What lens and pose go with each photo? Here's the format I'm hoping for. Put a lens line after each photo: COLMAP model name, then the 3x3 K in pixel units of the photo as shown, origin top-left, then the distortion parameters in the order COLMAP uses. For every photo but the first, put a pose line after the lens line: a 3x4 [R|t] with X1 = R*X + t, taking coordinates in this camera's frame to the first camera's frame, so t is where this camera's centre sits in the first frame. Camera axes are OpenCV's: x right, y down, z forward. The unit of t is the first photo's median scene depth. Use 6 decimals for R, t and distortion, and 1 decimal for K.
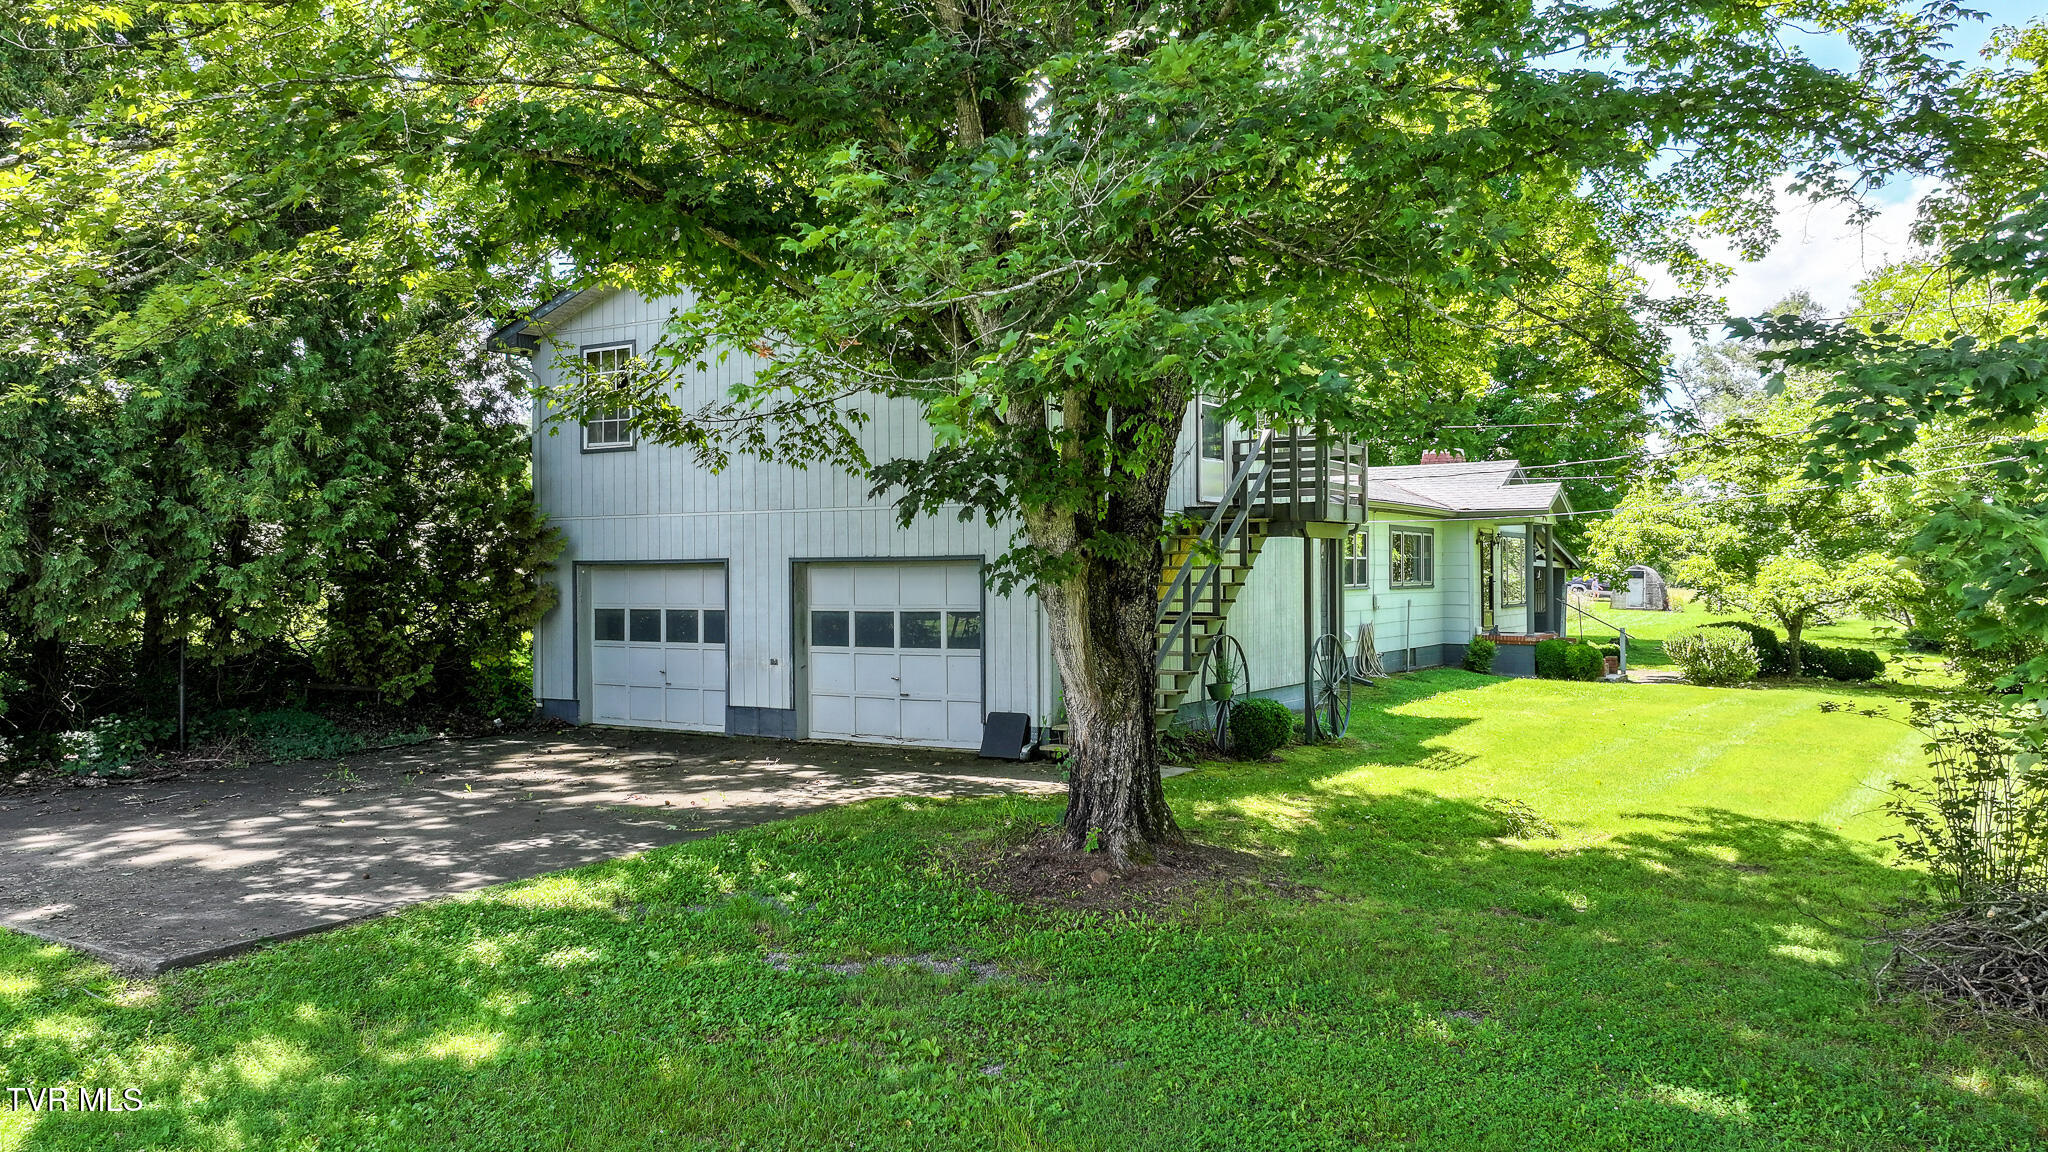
lens RADIAL K [[1441.2, 0, 1033.2], [0, 1441.2, 561.8], [0, 0, 1]] dist [0.004988, 0.010858]
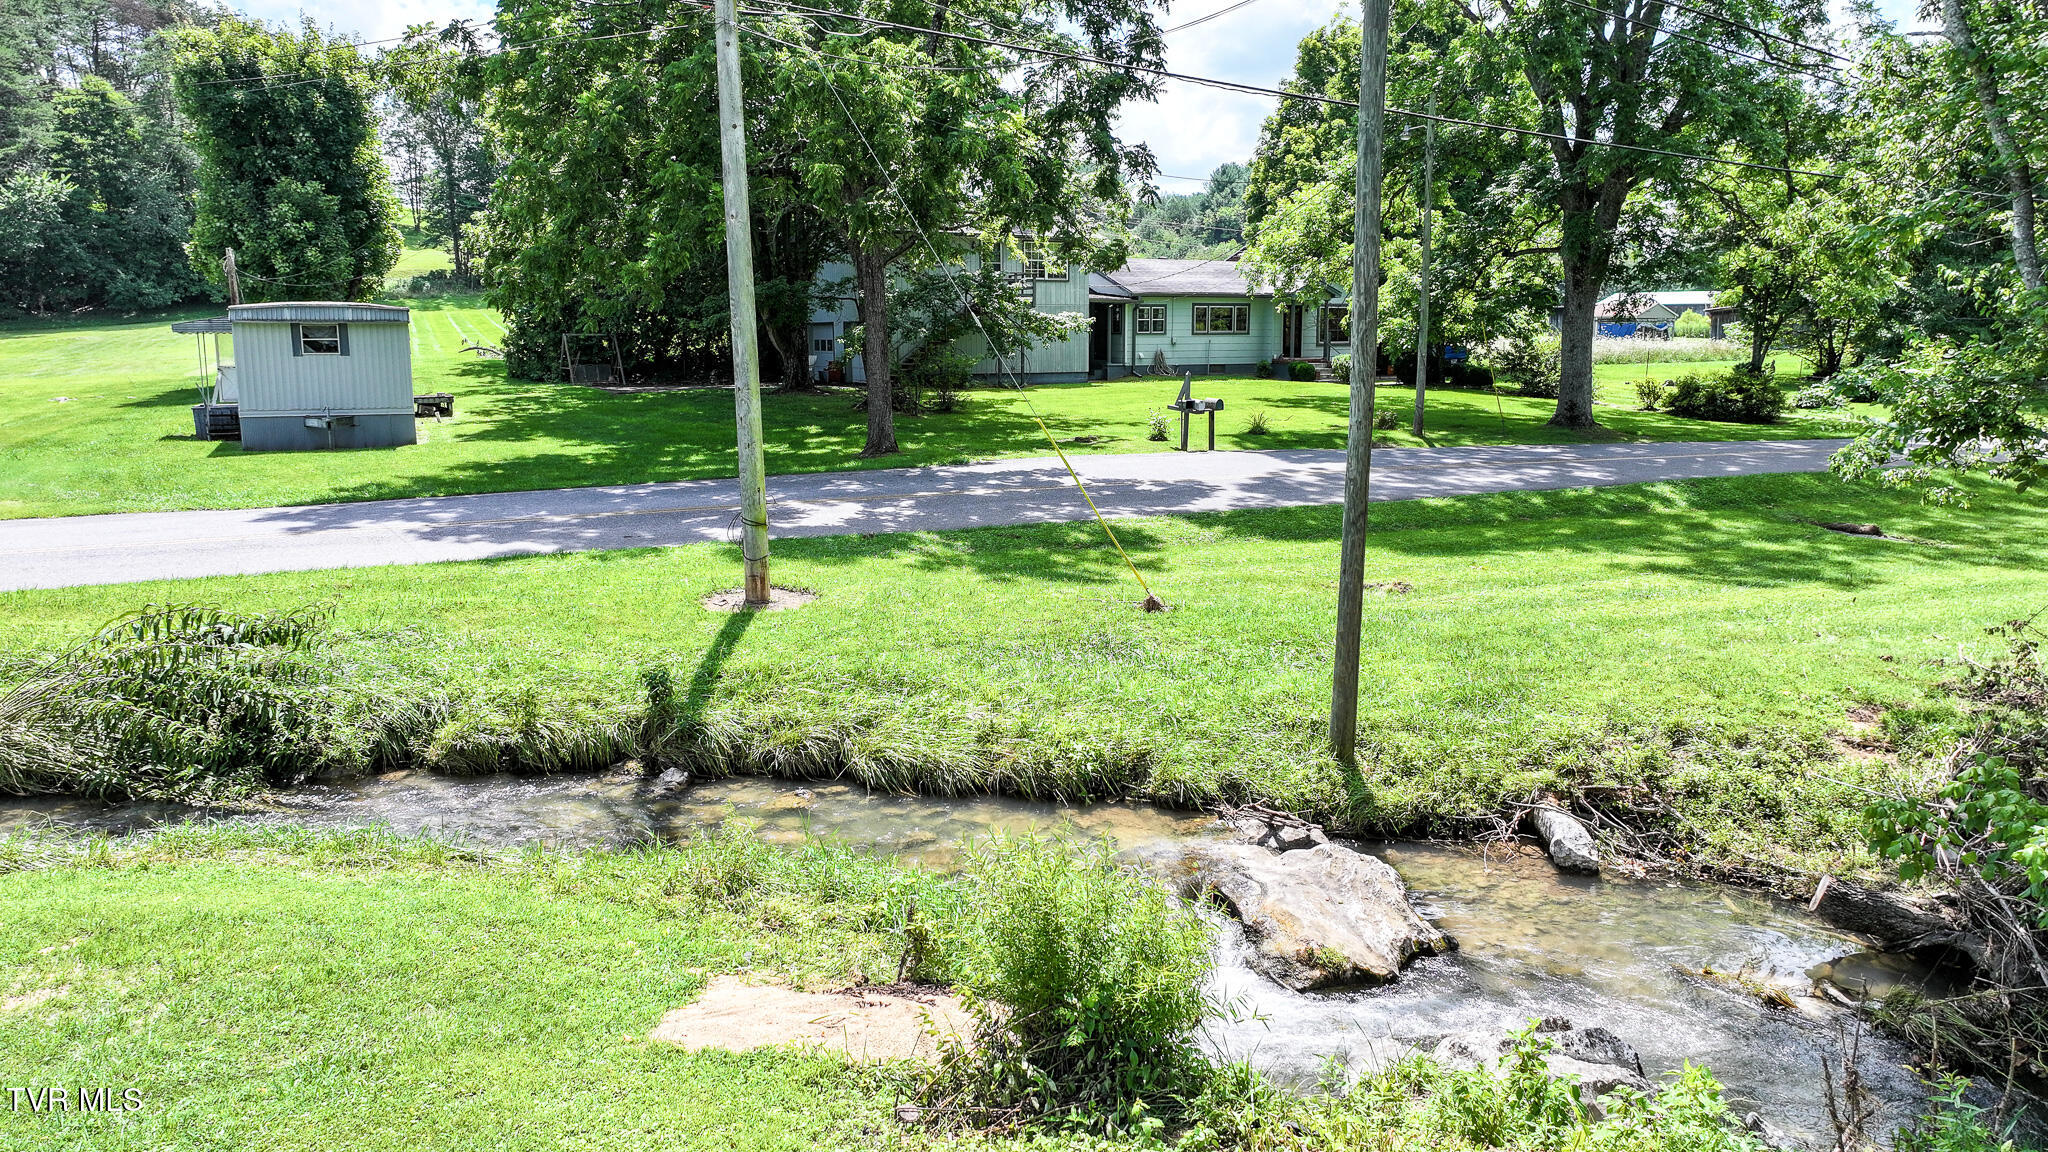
lens RADIAL K [[1441.2, 0, 1028.2], [0, 1441.2, 572.7], [0, 0, 1]] dist [0.004988, 0.010858]
pose [[0.879308, 0.068415, -0.471314, 1.030453], [0.010516, 0.986598, 0.162832, 0.016326], [0.476138, -0.148135, 0.866804, -0.955301]]
